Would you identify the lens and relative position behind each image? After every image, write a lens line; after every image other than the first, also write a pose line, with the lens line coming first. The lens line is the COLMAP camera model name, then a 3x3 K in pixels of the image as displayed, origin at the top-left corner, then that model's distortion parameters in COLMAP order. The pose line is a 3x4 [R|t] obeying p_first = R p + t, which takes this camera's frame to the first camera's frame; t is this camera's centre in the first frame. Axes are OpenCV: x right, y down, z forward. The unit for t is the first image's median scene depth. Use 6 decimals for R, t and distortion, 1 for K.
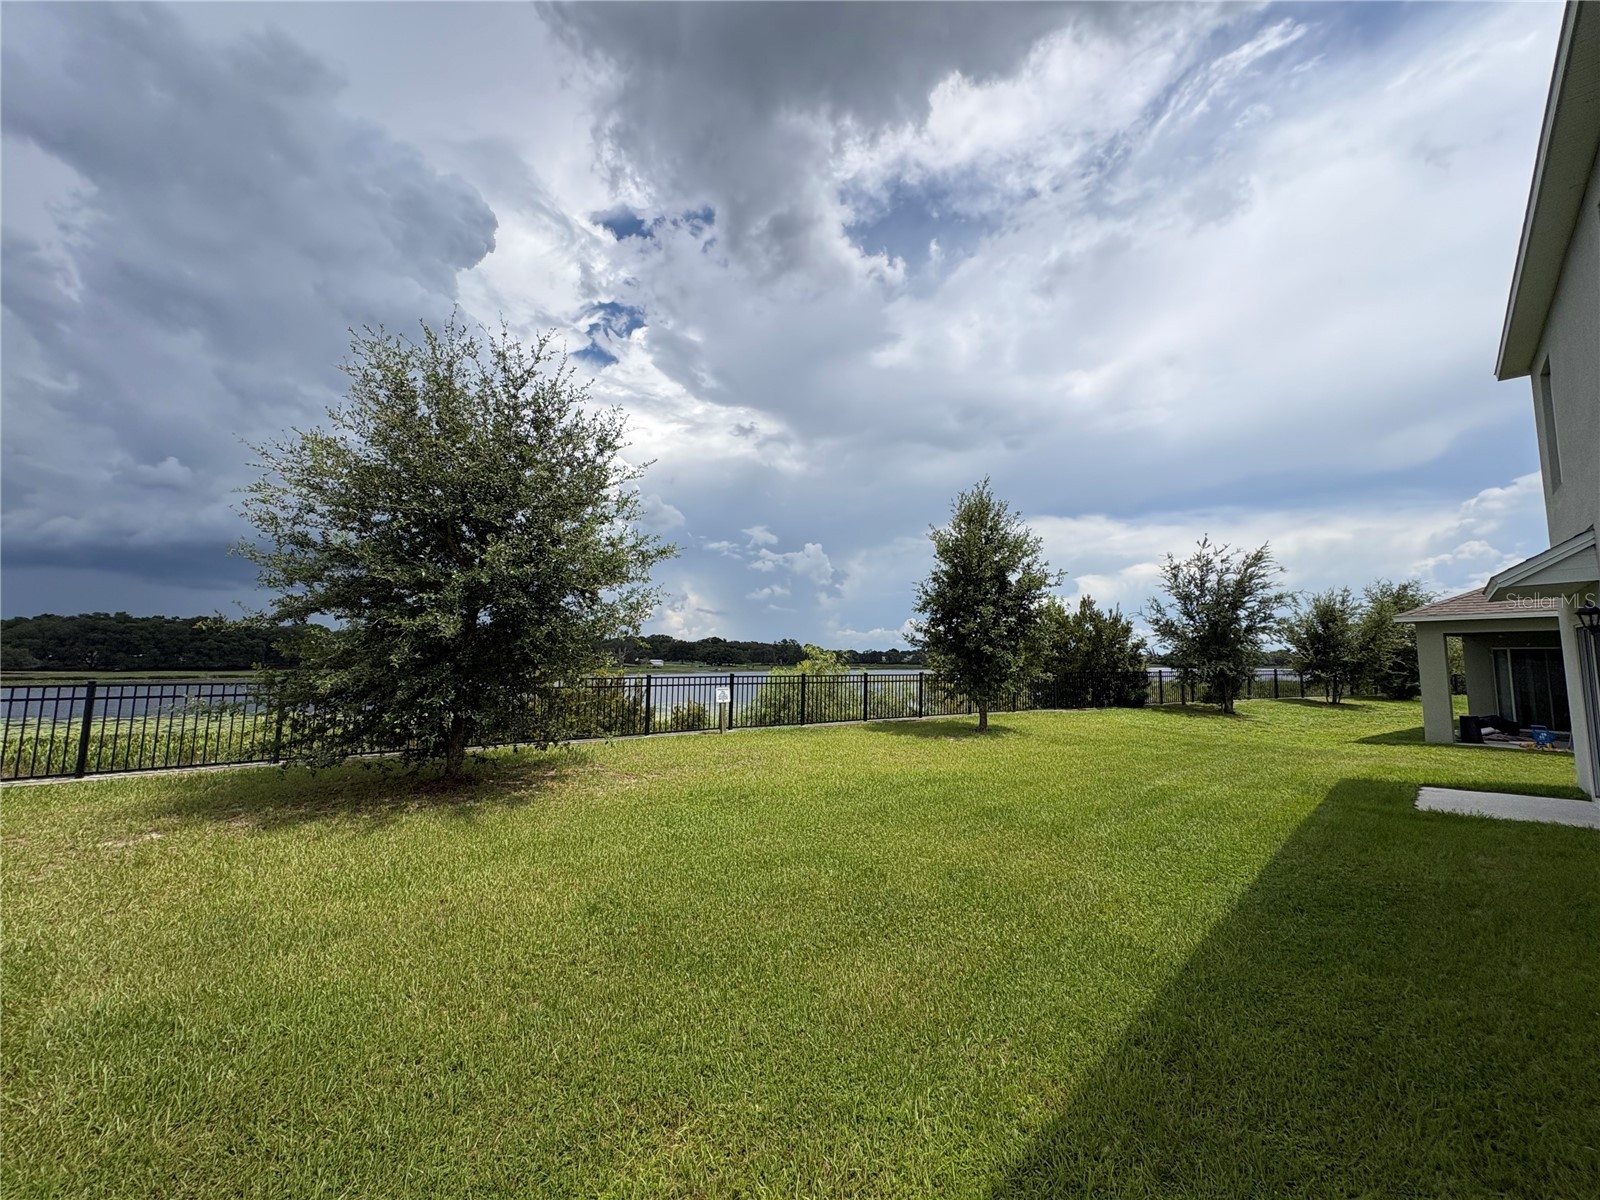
lens RADIAL K [[647.9, 0, 803.7], [0, 647.9, 597.3], [0, 0, 1]] dist [0.002422, -0.001425]
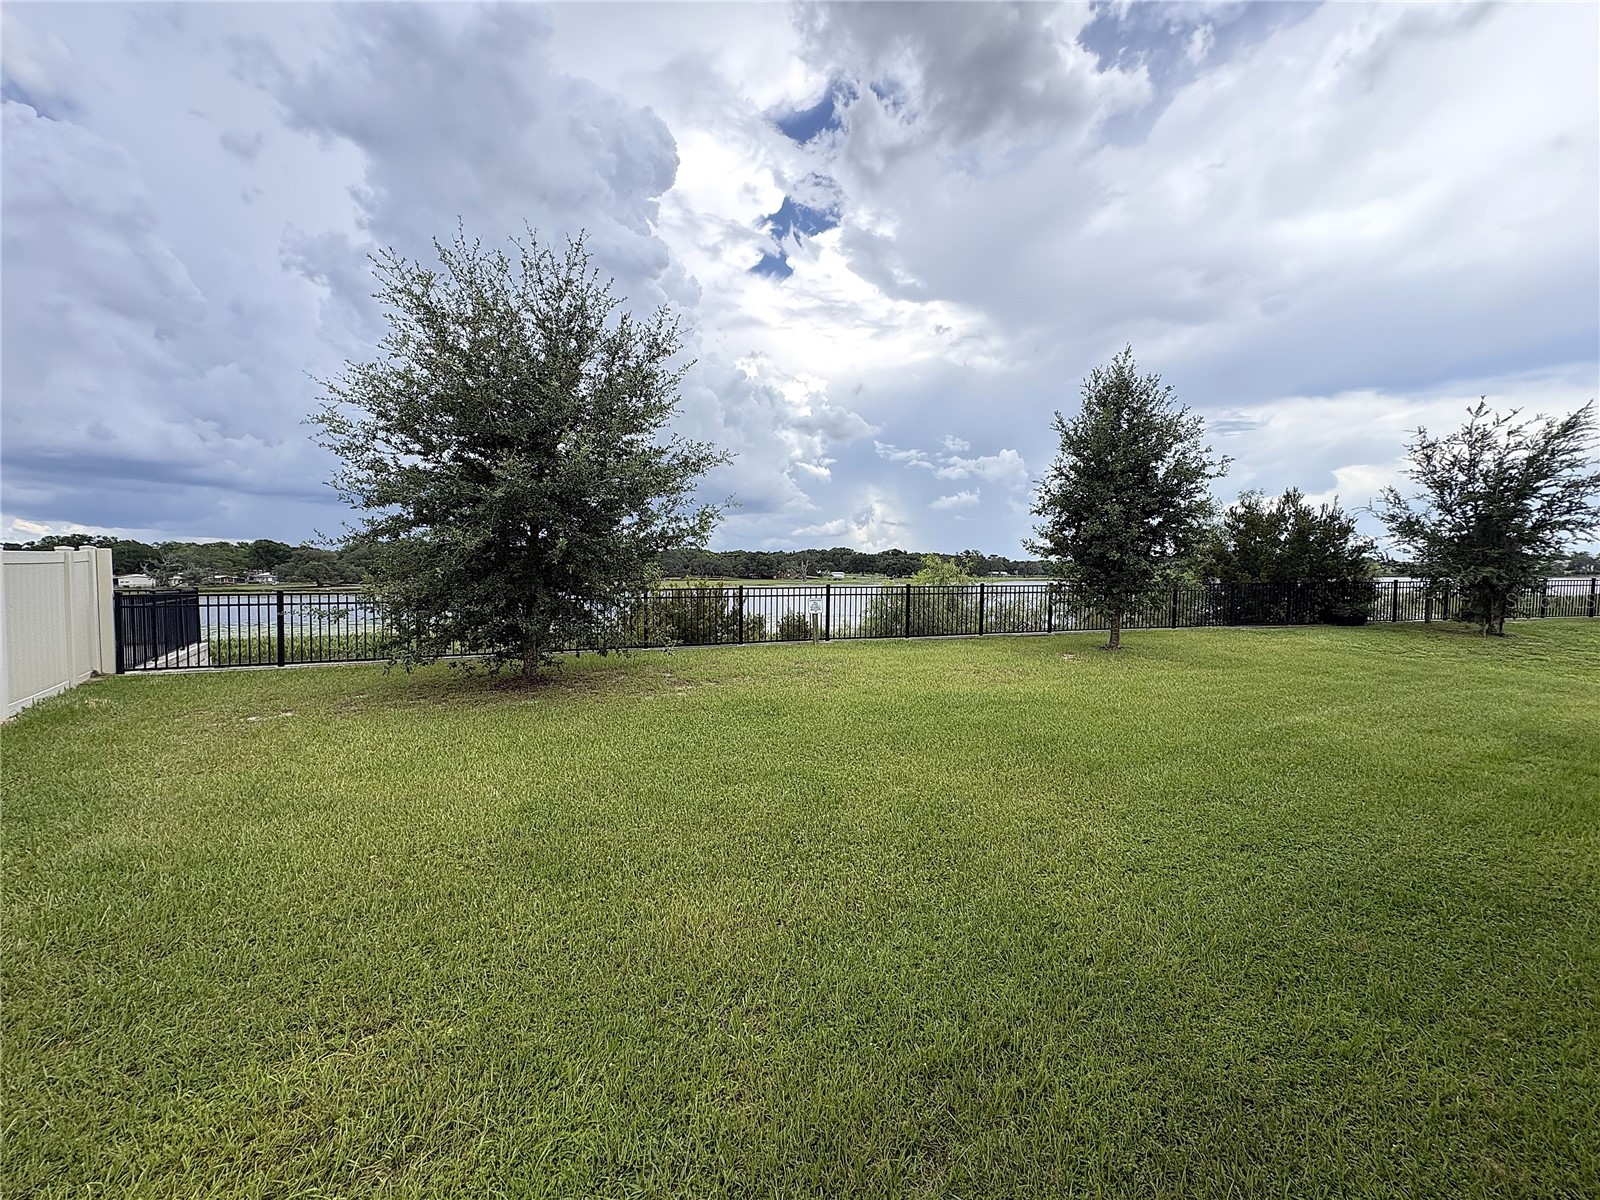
lens RADIAL K [[647.9, 0, 825.5], [0, 647.9, 595.6], [0, 0, 1]] dist [0.002422, -0.001425]
pose [[0.958127, 0.003925, -0.286317, 0.114348], [0.033944, 0.991299, 0.127179, 0.007559], [0.284325, -0.131572, 0.949657, 0.052680]]
